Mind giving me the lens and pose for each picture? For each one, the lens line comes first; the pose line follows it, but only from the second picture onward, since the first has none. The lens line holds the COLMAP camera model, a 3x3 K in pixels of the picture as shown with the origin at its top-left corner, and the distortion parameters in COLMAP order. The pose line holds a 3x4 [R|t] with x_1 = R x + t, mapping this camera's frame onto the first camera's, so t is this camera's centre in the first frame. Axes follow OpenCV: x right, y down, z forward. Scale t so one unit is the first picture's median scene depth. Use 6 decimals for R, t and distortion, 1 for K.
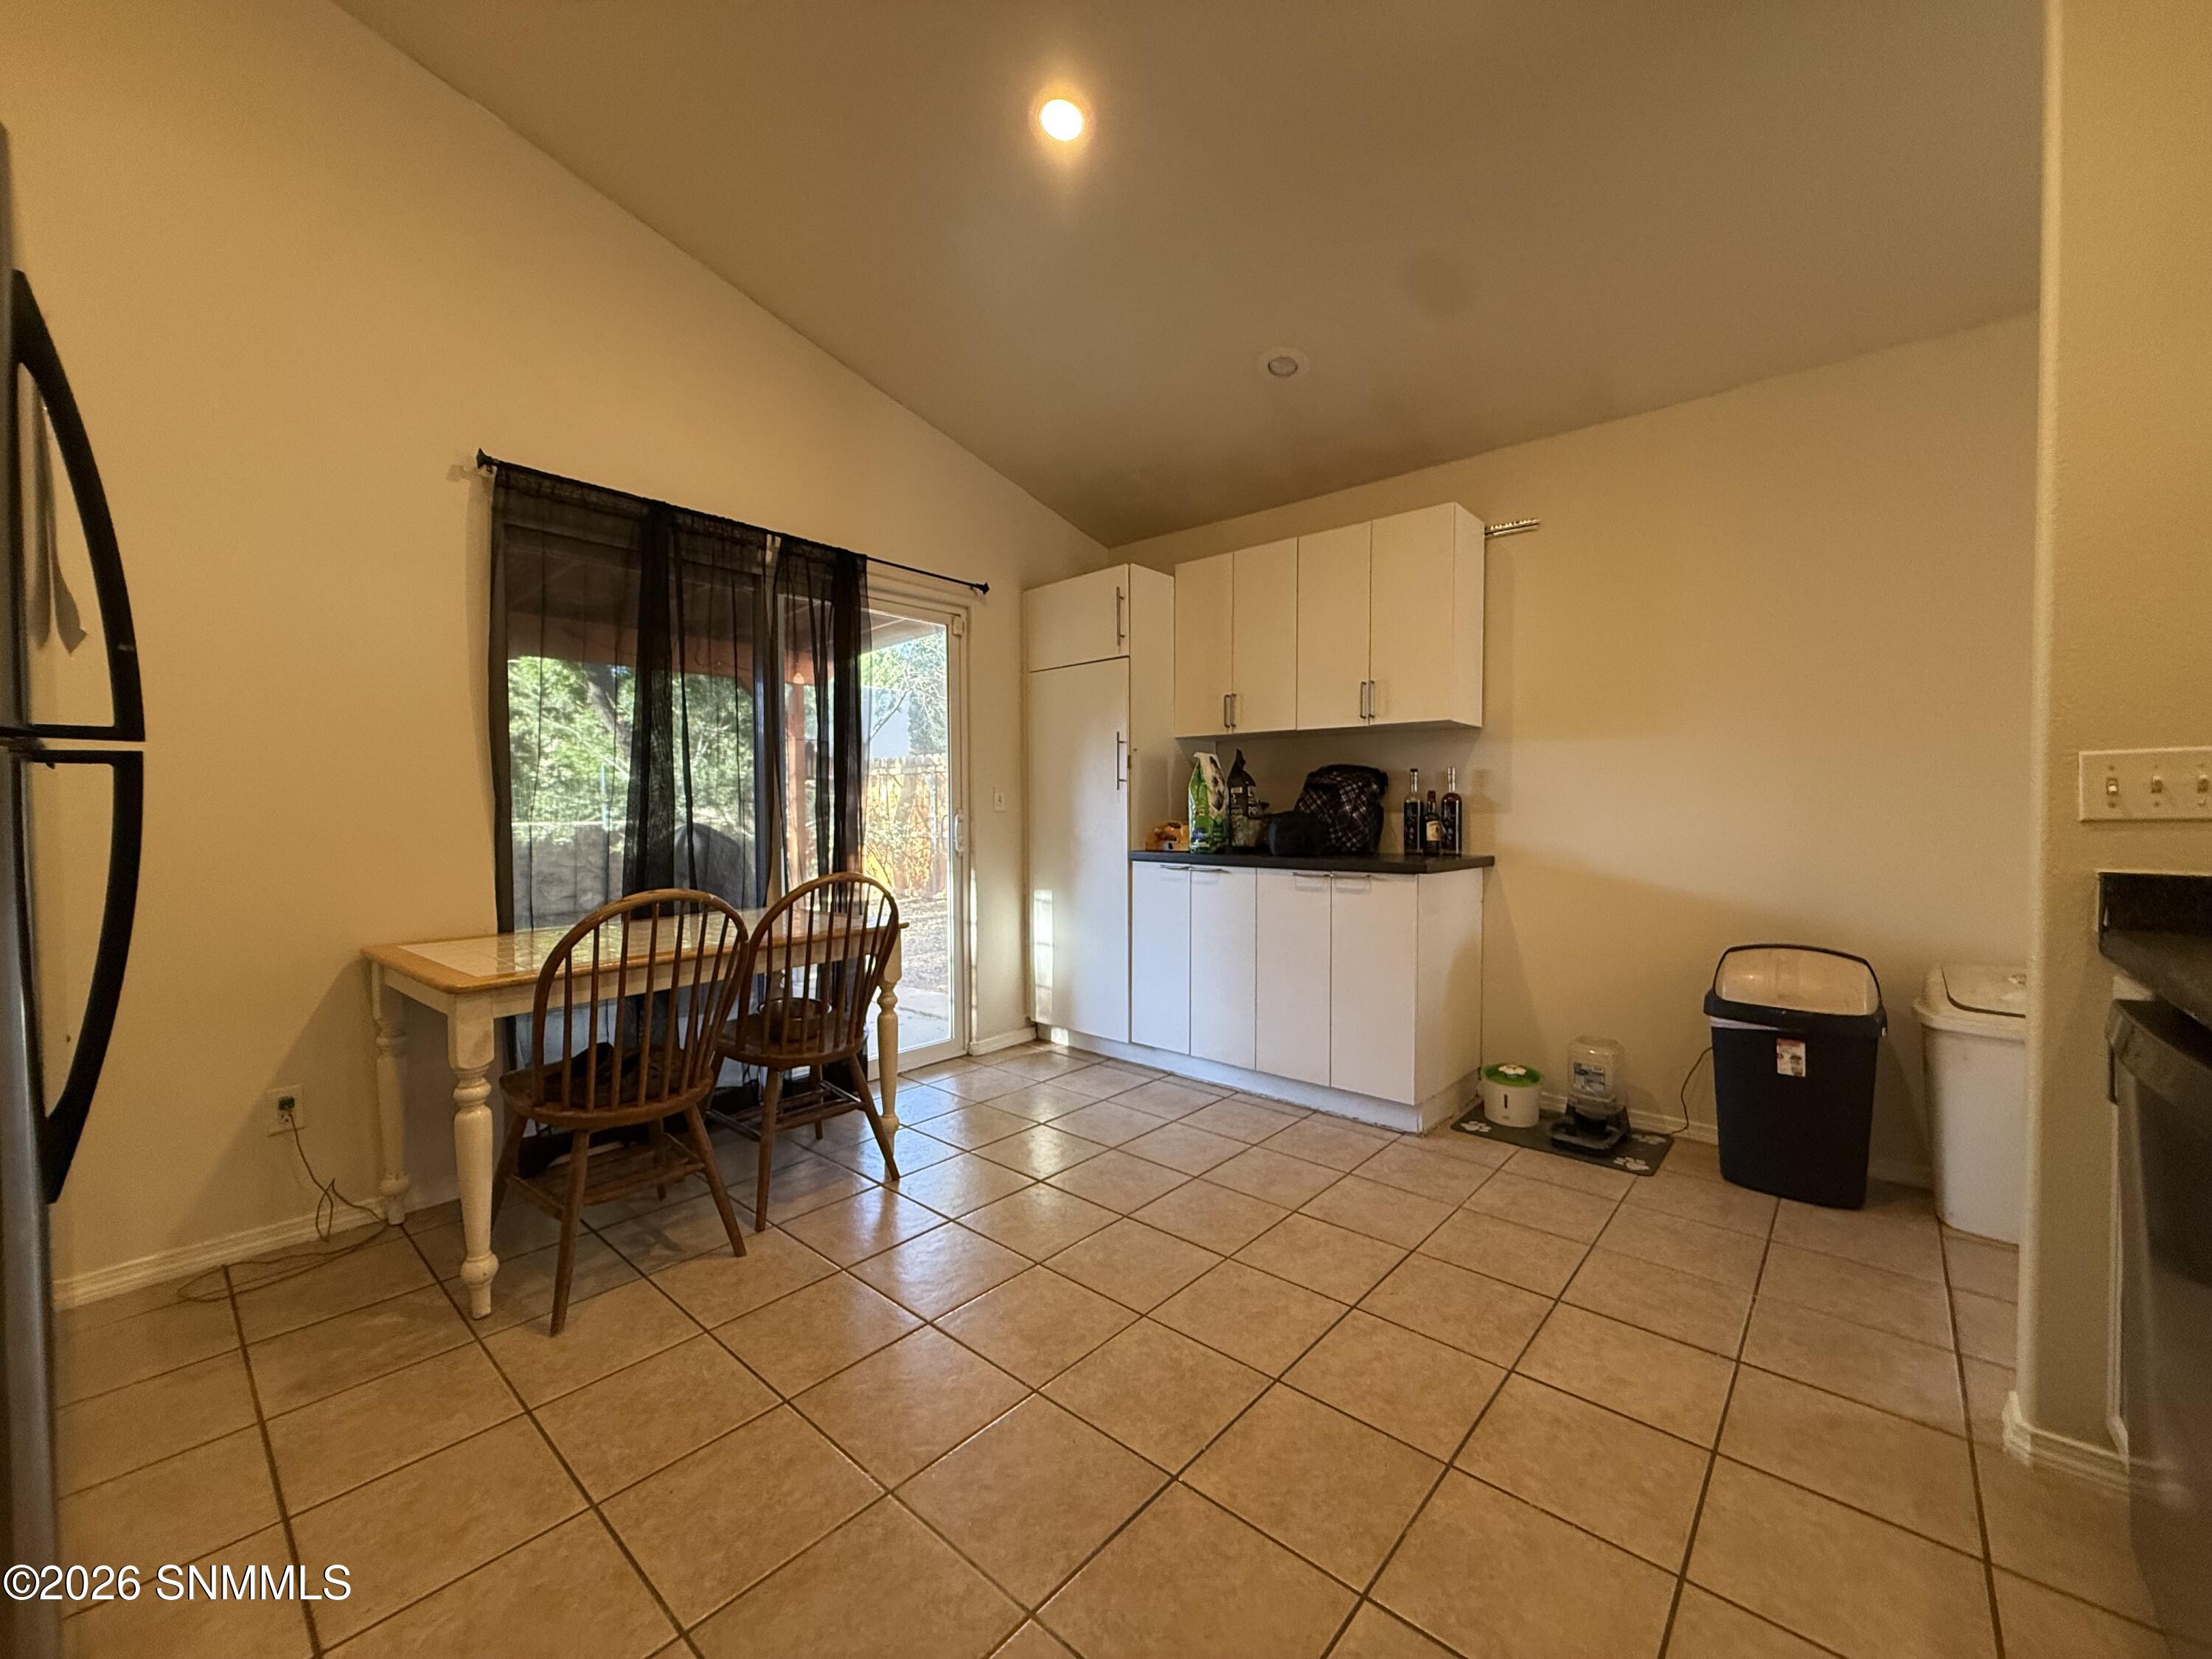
lens RADIAL K [[879.5, 0, 1105.3], [0, 879.5, 824.8], [0, 0, 1]] dist [-0.002137, 0.000224]
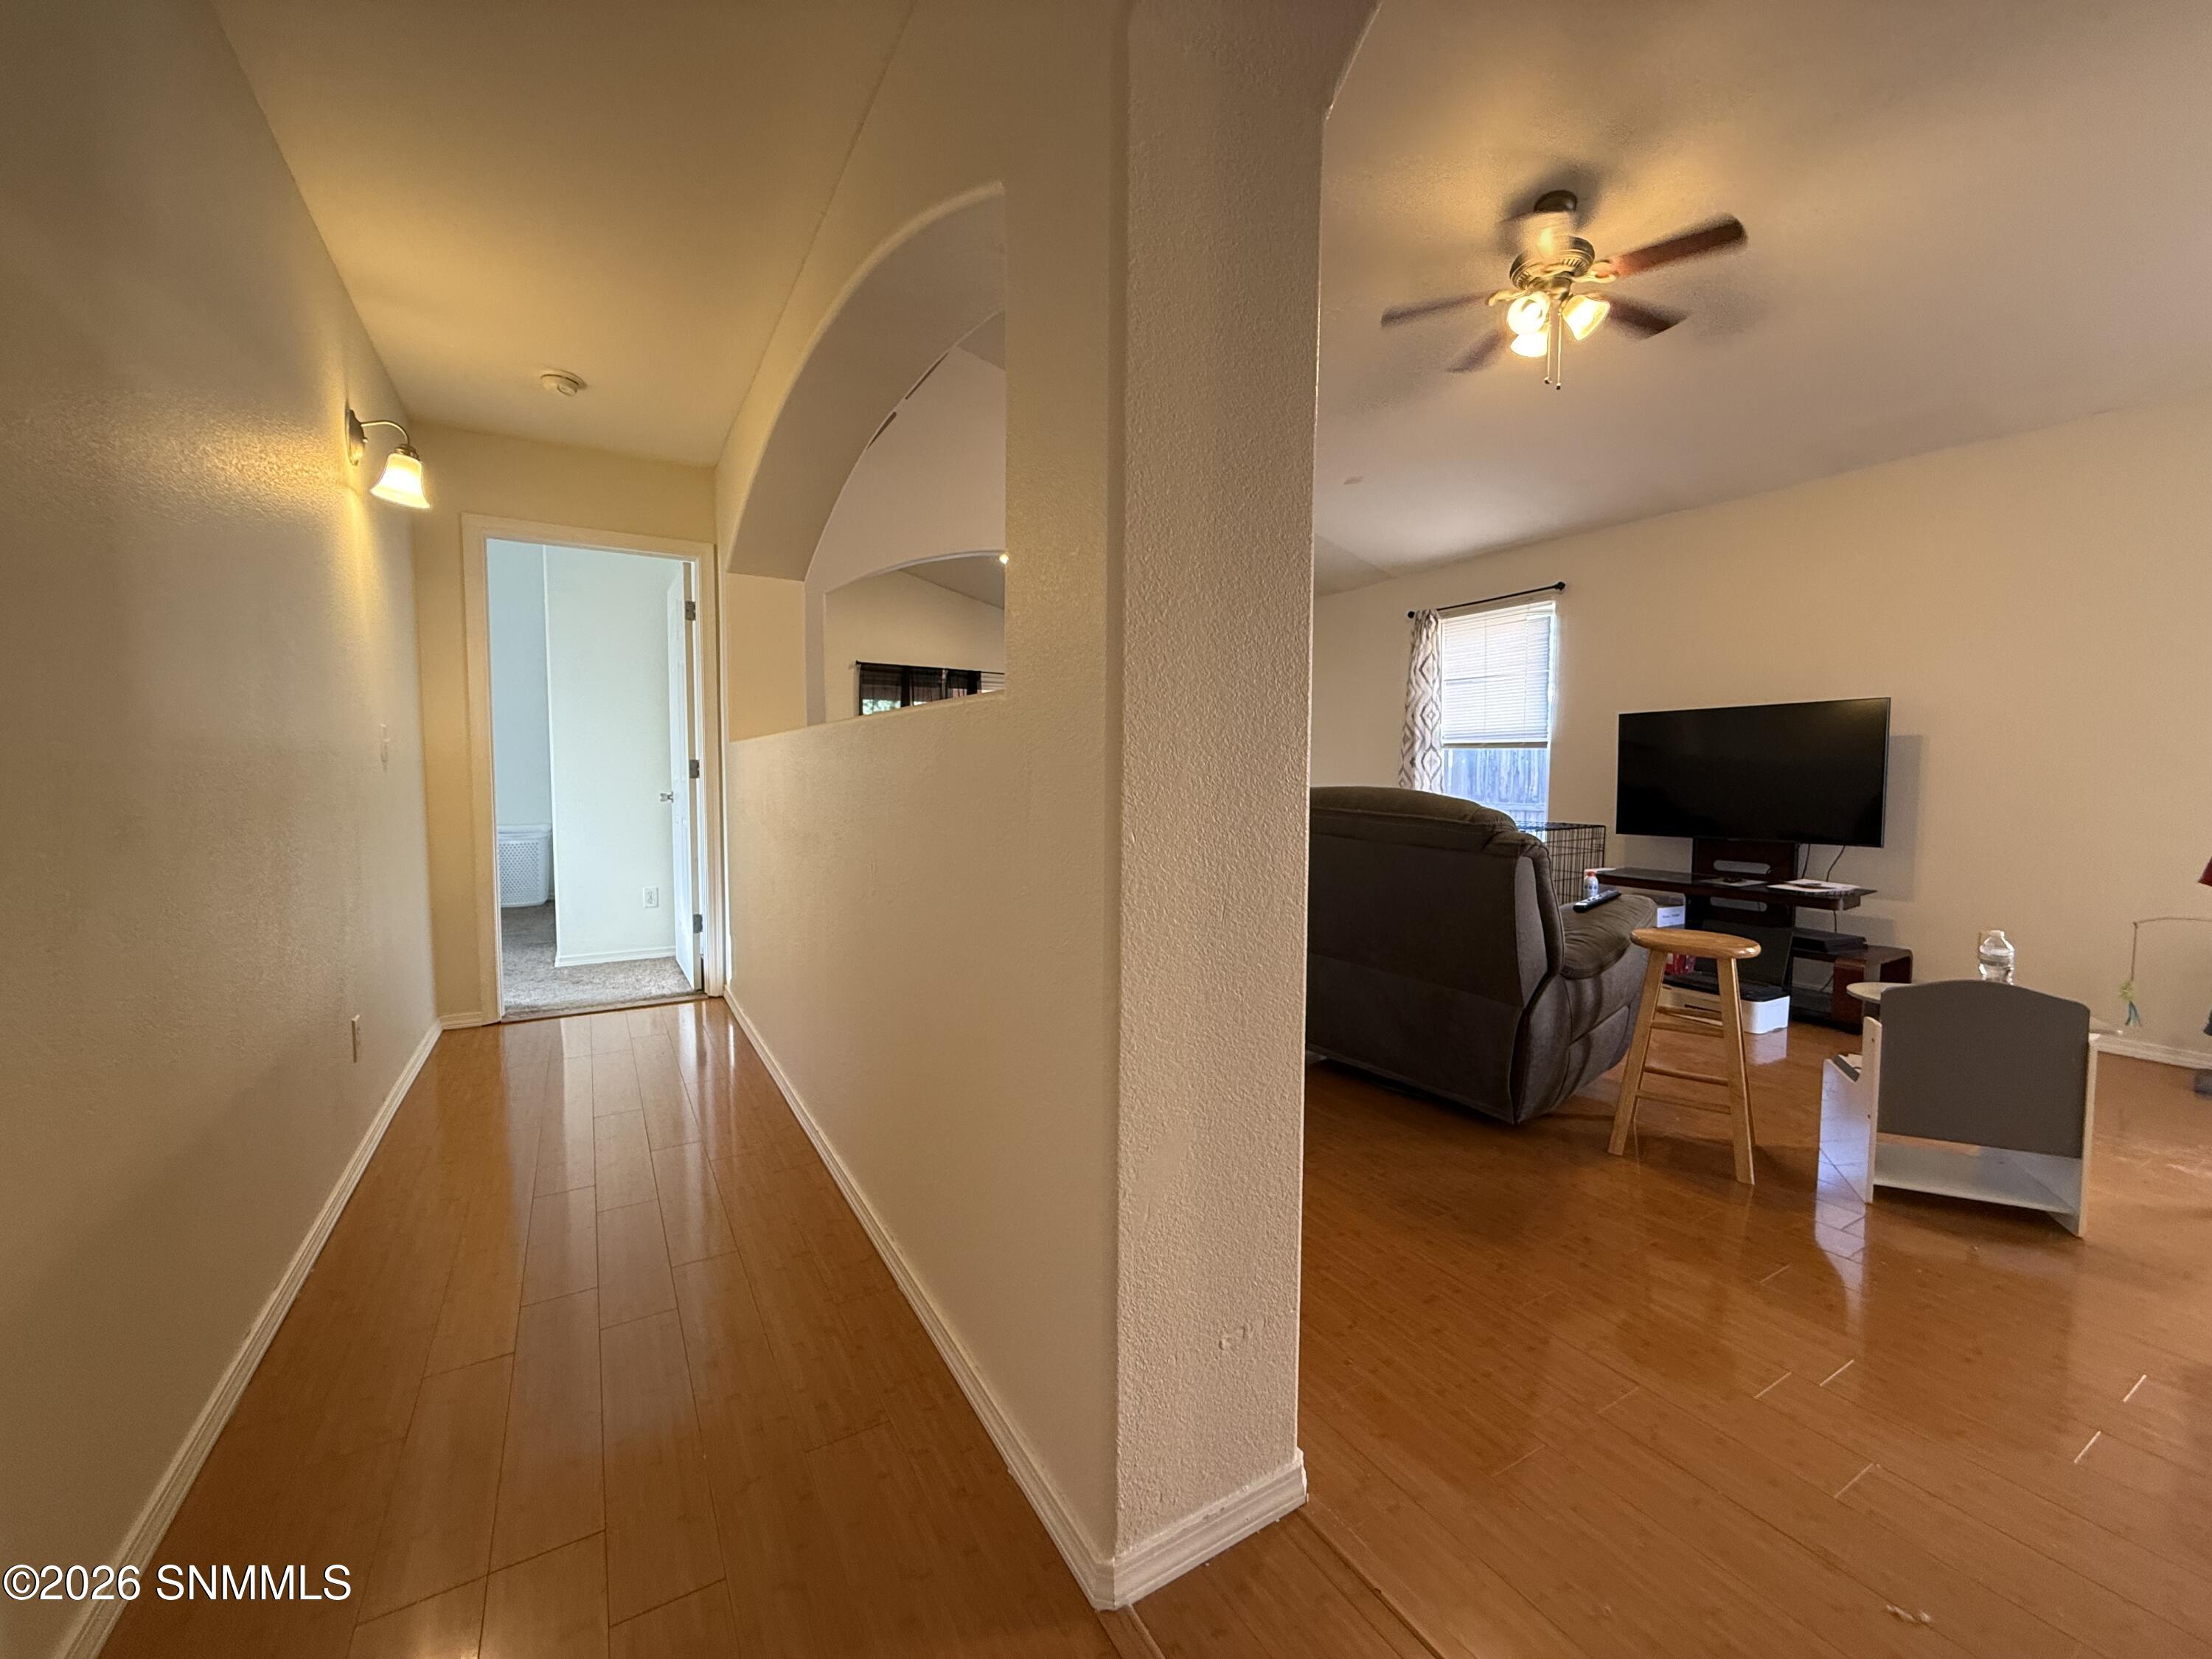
lens RADIAL K [[879.5, 0, 1104.5], [0, 879.5, 823.6], [0, 0, 1]] dist [-0.002137, 0.000224]
pose [[0.953534, 0.020849, -0.300564, 1.050969], [-0.009508, 0.999188, 0.039147, 0.050625], [0.301136, -0.034470, 0.952958, -1.678633]]
